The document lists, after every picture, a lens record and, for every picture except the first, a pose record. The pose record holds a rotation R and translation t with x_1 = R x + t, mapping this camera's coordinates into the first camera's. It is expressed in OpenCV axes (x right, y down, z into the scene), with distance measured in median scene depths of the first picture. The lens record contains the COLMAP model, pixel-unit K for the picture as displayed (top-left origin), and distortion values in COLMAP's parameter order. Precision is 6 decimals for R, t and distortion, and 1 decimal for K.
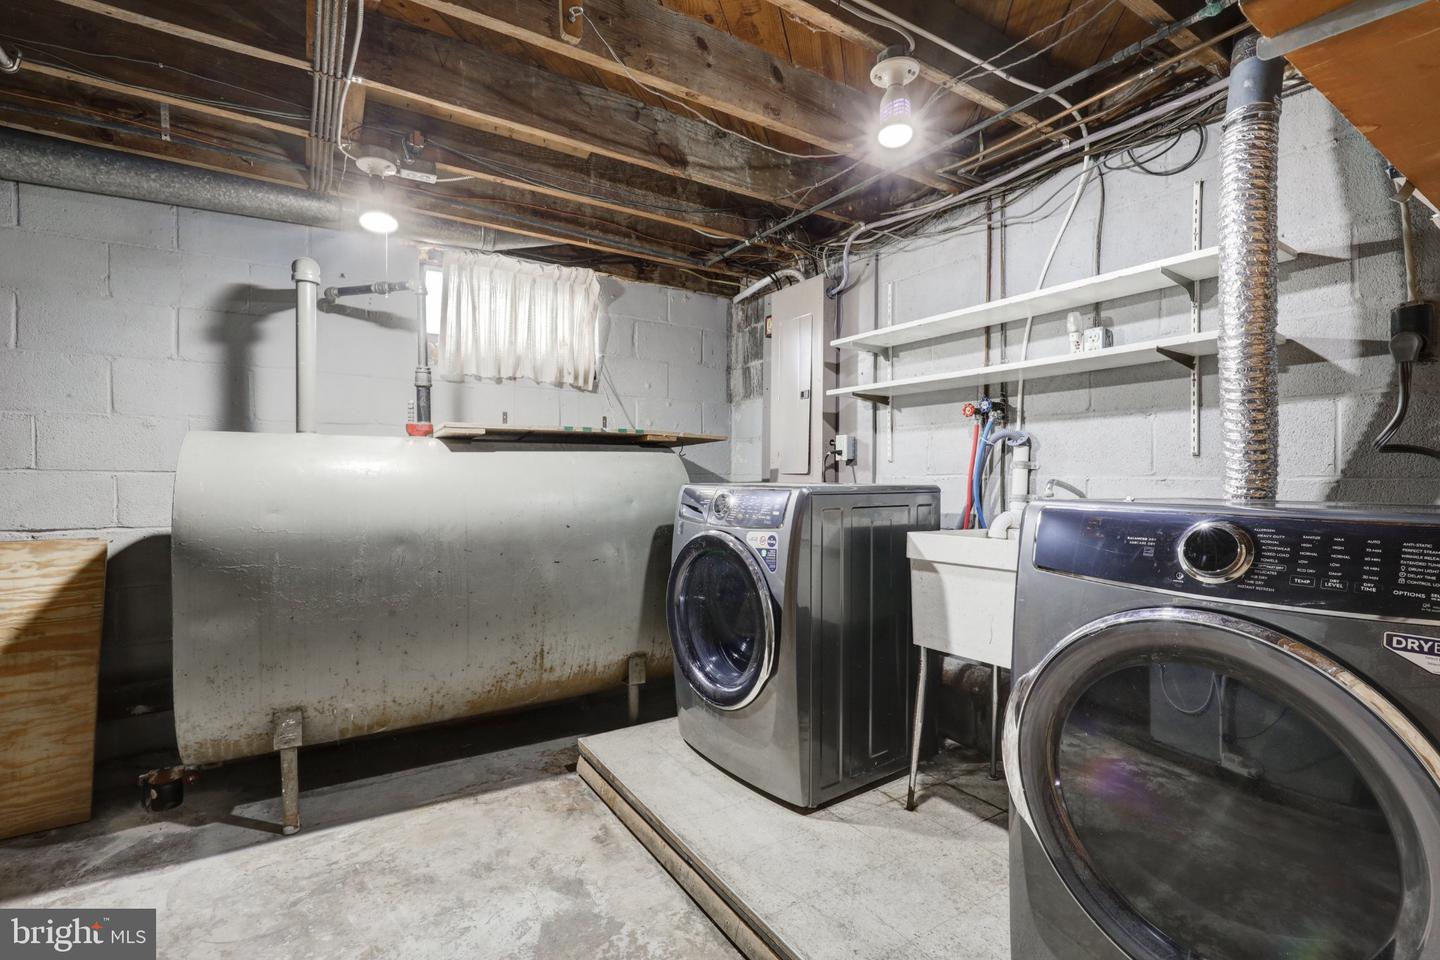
lens RADIAL K [[659.3, 0, 723.2], [0, 659.3, 479.8], [0, 0, 1]] dist [-0.002466, 0.001155]
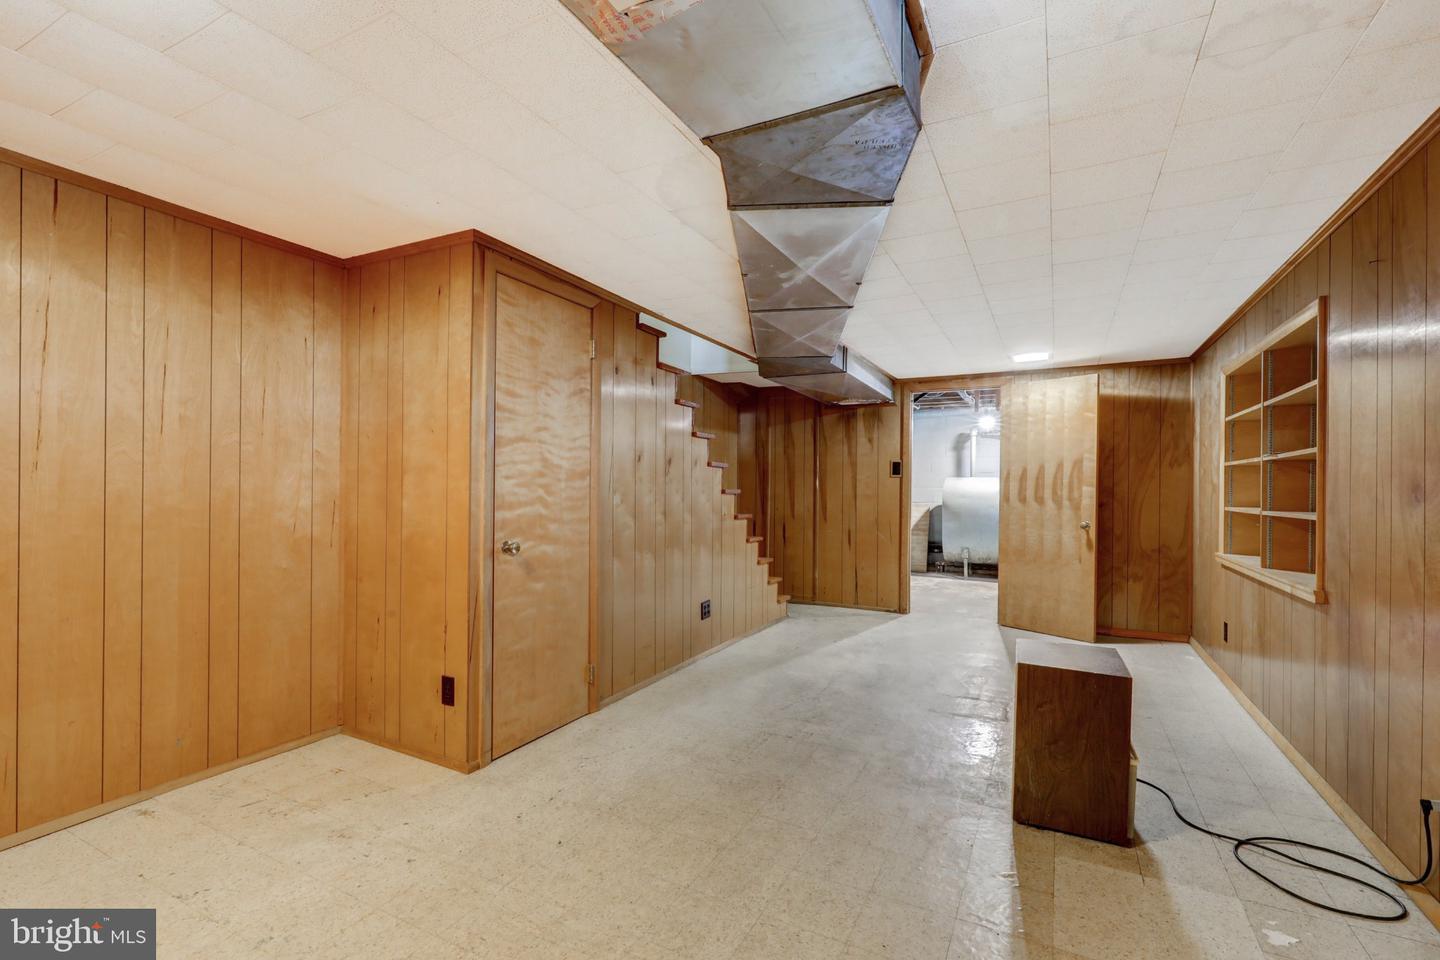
lens RADIAL K [[659.3, 0, 720.7], [0, 659.3, 485.1], [0, 0, 1]] dist [-0.002466, 0.001155]
pose [[0.501979, -0.002567, -0.864876, 1.921884], [-0.012774, 0.999865, -0.010381, 0.022805], [0.864785, 0.016260, 0.501879, -2.144893]]
